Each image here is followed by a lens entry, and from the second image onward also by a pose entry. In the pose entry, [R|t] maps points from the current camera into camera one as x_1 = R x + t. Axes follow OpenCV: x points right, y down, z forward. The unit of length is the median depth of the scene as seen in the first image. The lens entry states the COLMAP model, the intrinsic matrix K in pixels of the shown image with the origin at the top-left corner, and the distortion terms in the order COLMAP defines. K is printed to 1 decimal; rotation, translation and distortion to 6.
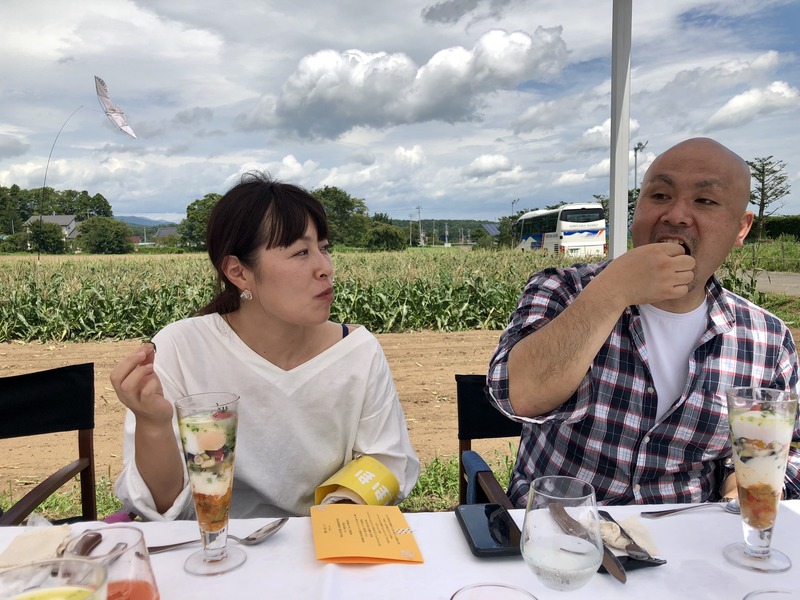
lens RADIAL K [[646.3, 0, 399.9], [0, 646.3, 300.0], [0, 0, 1]] dist [0.011368, -0.006996]
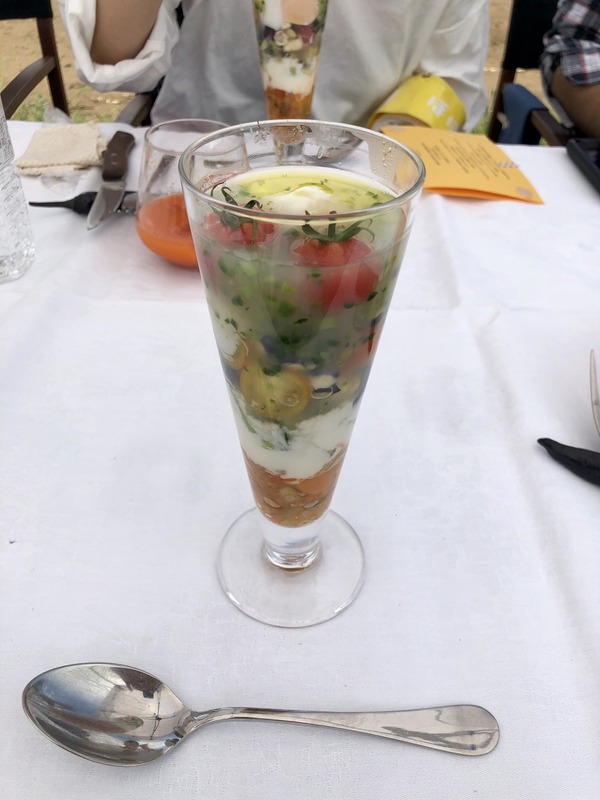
lens RADIAL K [[646.3, 0, 300.1], [0, 646.3, 398.8], [0, 0, 1]] dist [0.011368, -0.006996]
pose [[0.995381, 0.093663, -0.021090, -0.232897], [-0.060383, 0.781525, 0.620944, 0.108846], [0.074641, -0.616802, 0.783571, 0.181399]]
